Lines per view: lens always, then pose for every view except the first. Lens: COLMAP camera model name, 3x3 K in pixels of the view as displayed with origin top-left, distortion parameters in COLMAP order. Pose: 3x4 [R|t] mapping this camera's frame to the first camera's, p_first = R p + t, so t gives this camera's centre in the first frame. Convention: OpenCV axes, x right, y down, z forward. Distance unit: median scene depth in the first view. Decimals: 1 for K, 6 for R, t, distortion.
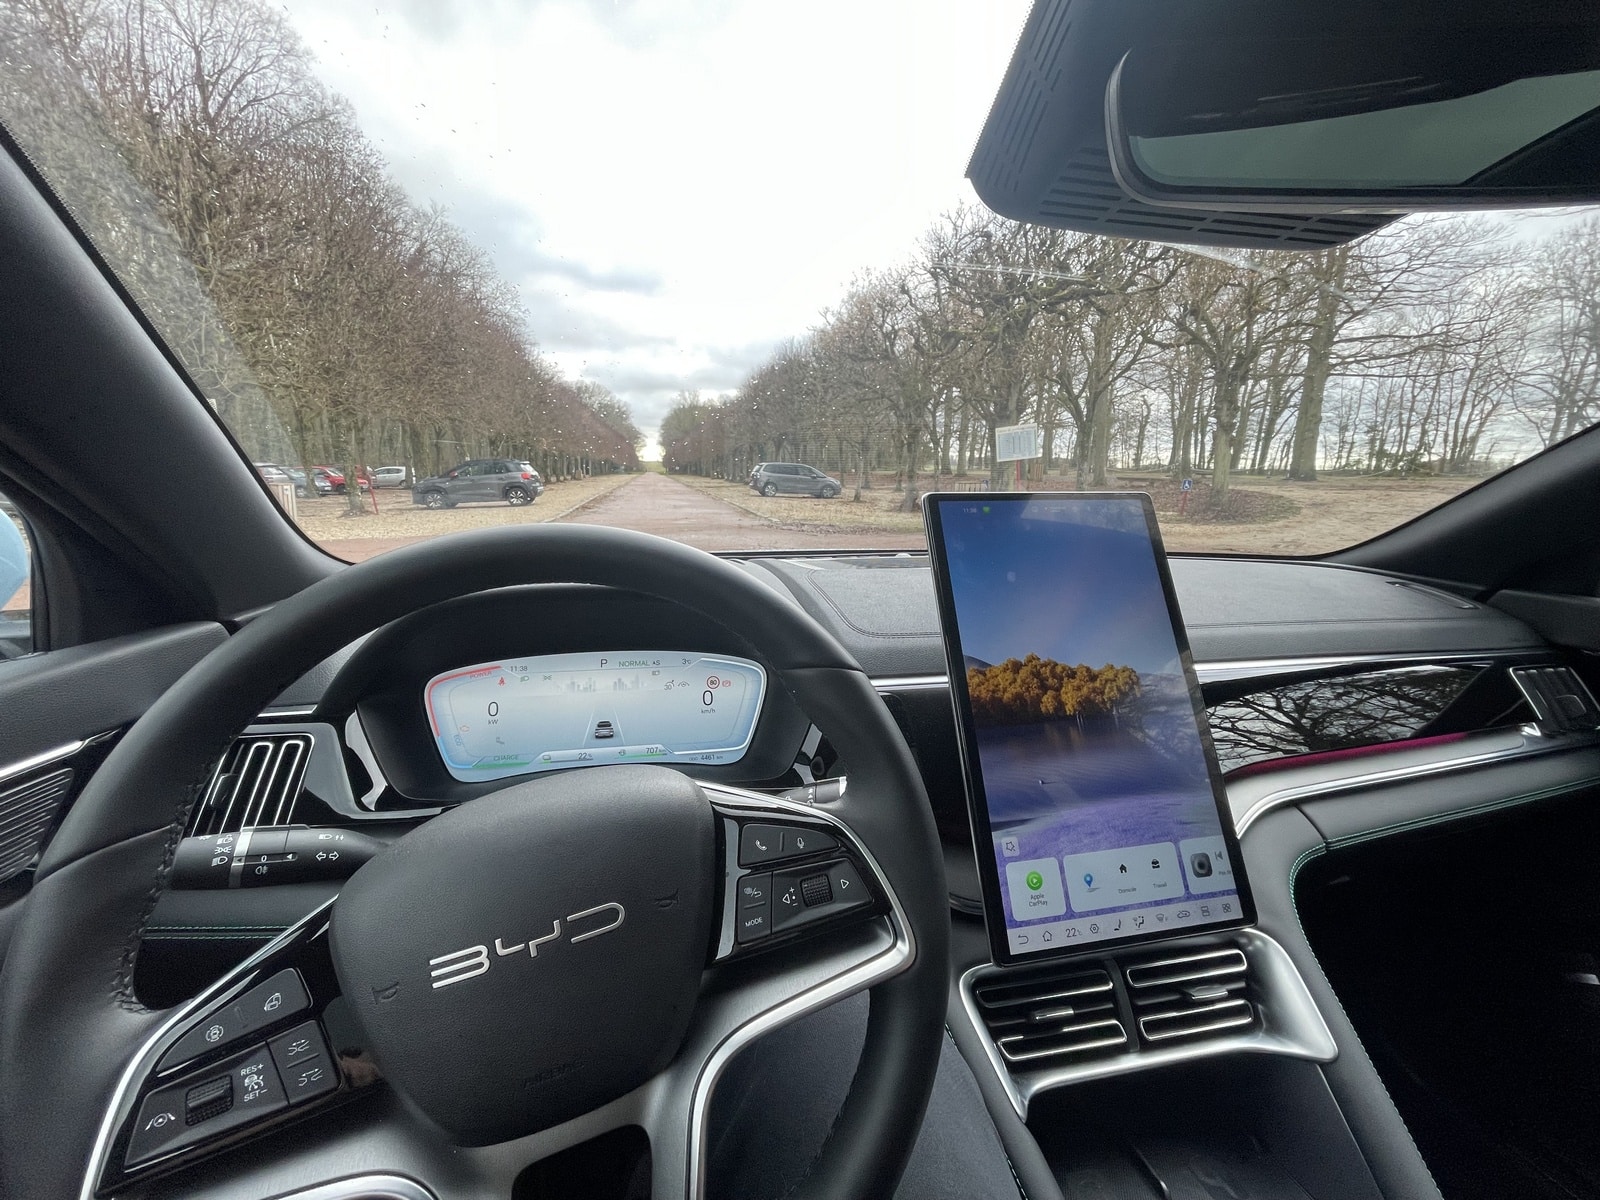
lens RADIAL K [[641.6, 0, 798.1], [0, 641.6, 596.8], [0, 0, 1]] dist [-0.006597, -0.000873]
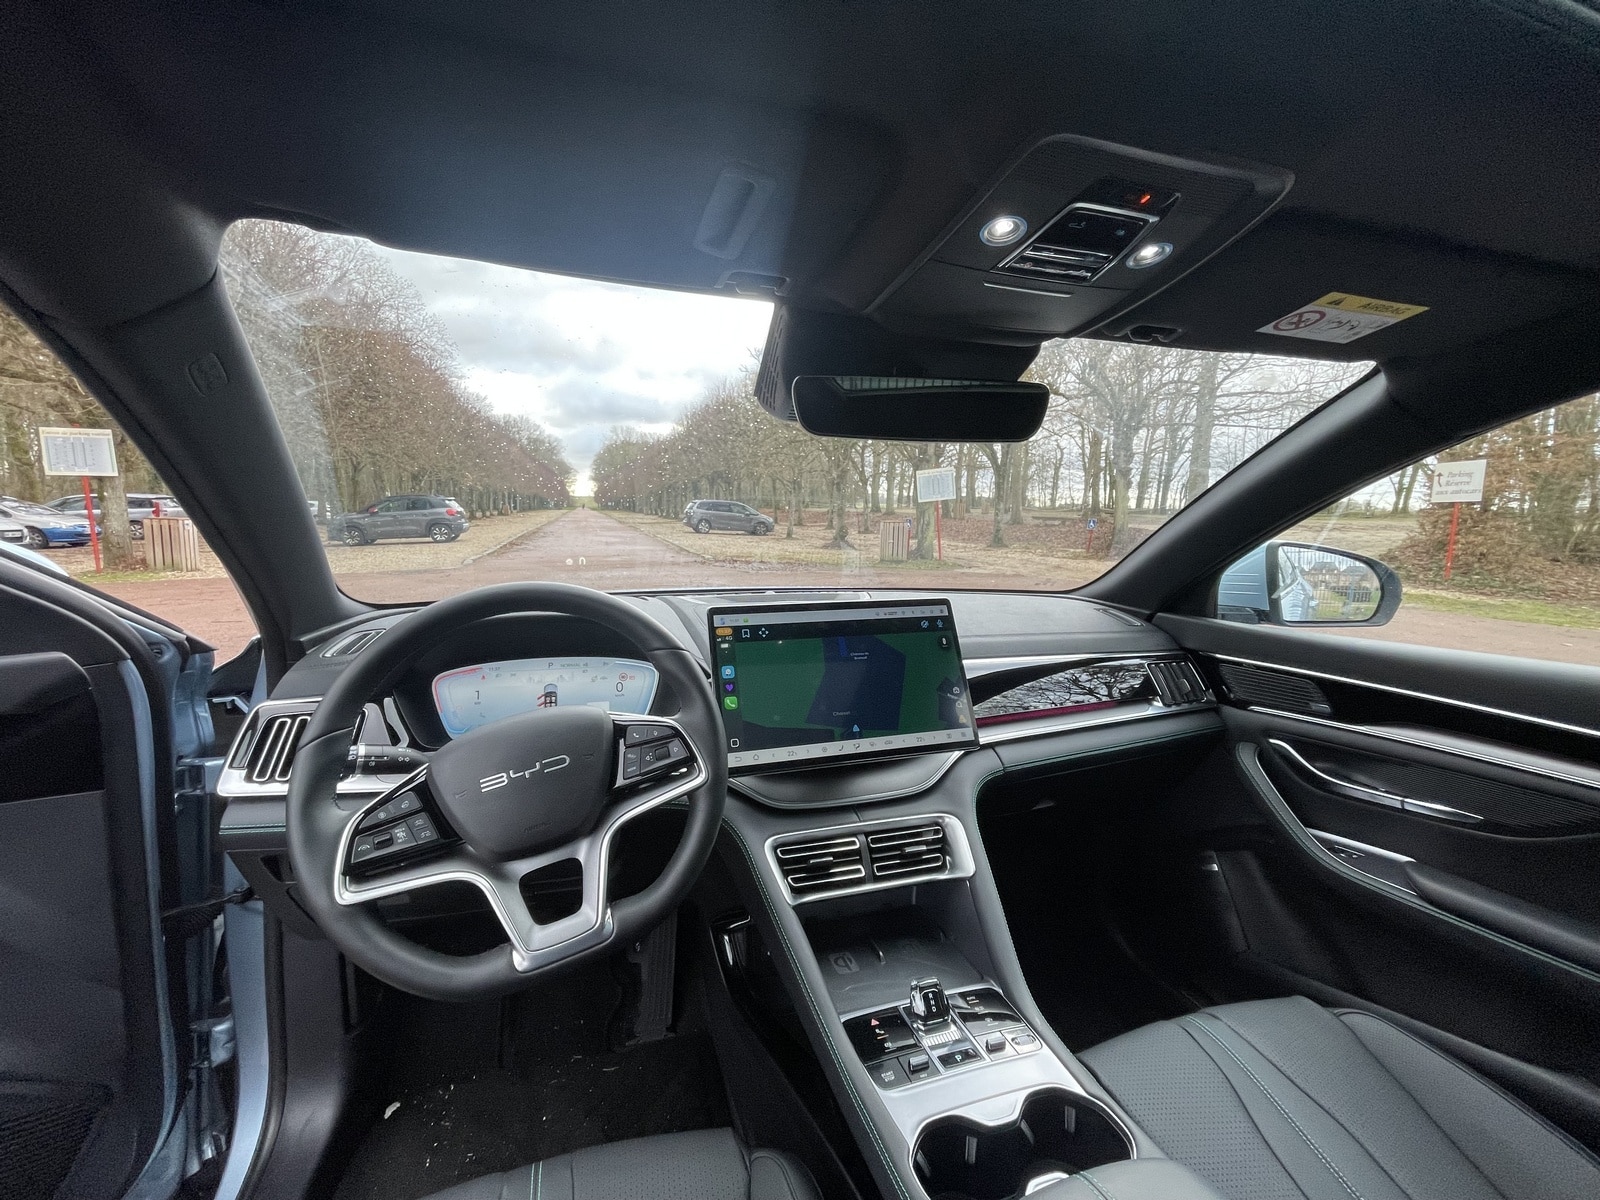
lens RADIAL K [[641.6, 0, 797.6], [0, 641.6, 596.0], [0, 0, 1]] dist [-0.006597, -0.000873]
pose [[0.995011, -0.006426, 0.099554, 0.002988], [0.012053, 0.998357, -0.056021, 0.000679], [-0.099030, 0.056941, 0.993454, -0.012755]]
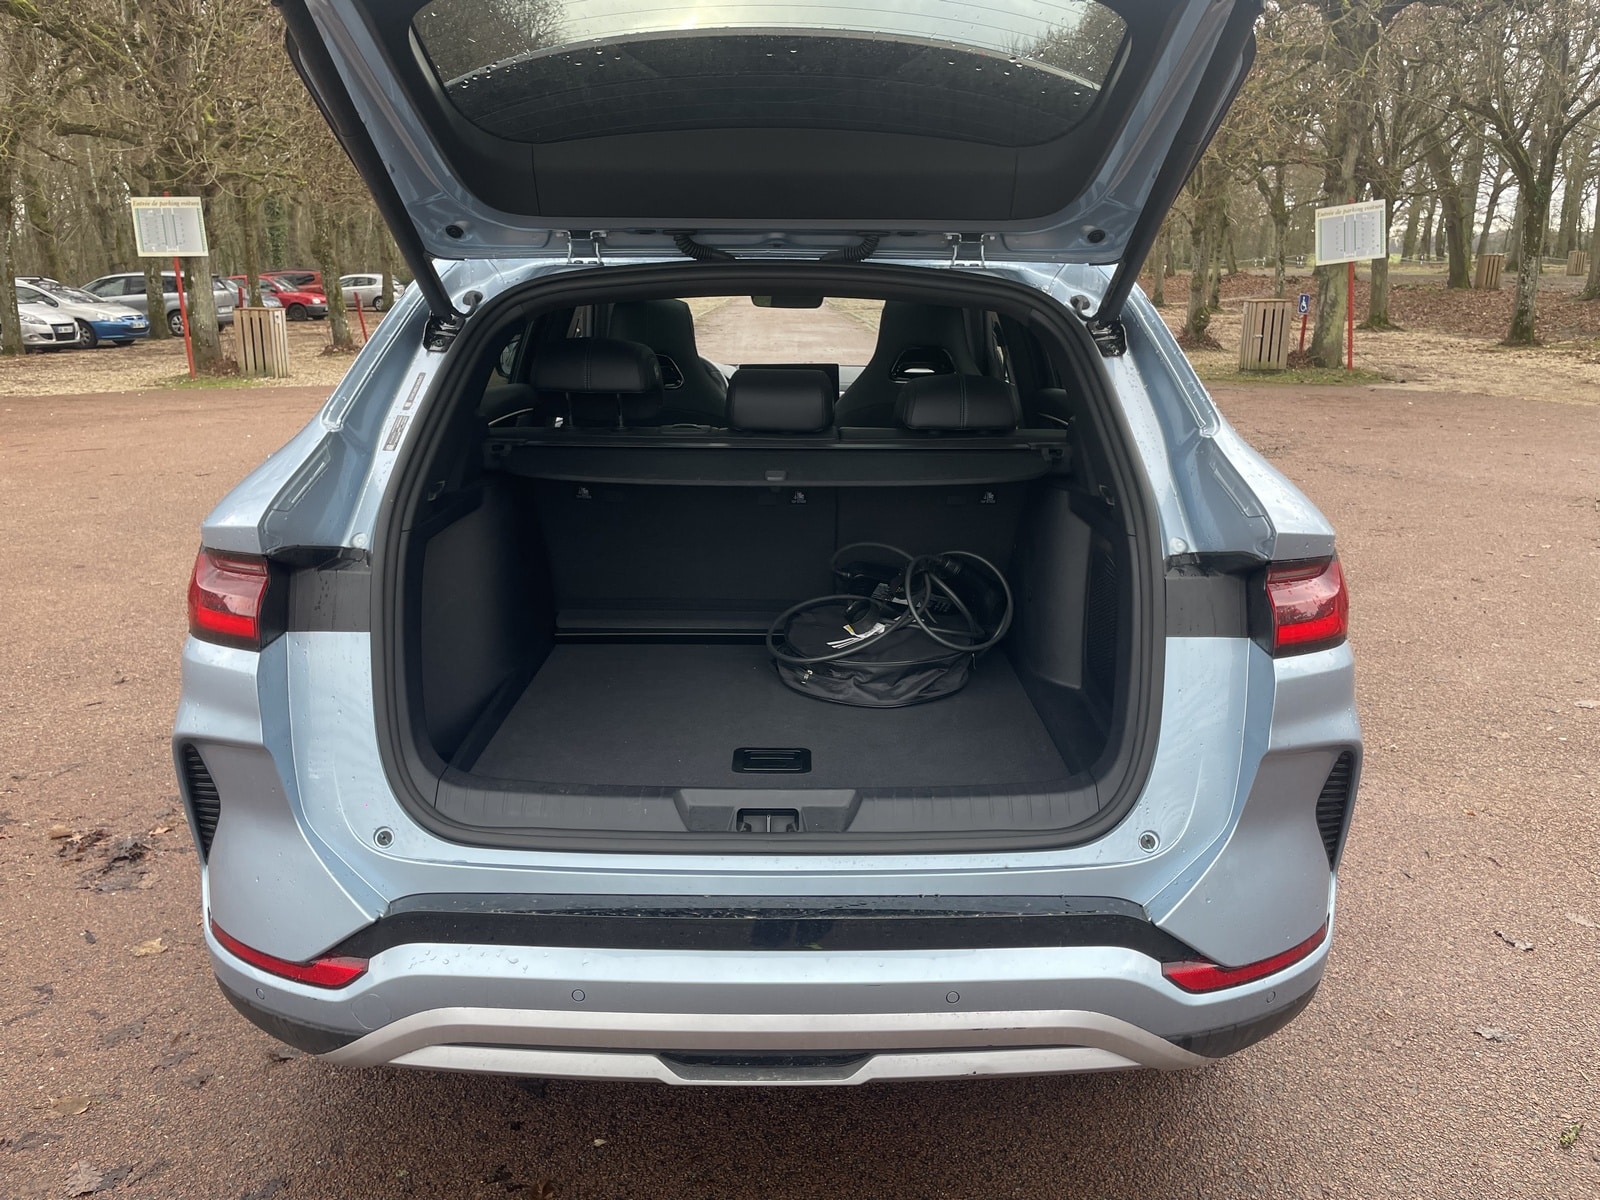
lens RADIAL K [[1211.2, 0, 809.0], [0, 1211.2, 587.6], [0, 0, 1]] dist [0.077357, -0.115112]
pose [[0.980551, 0.038014, -0.192548, 0.041491], [-0.026318, 0.997670, 0.062937, 0.017935], [0.194492, -0.056646, 0.979267, -0.132372]]
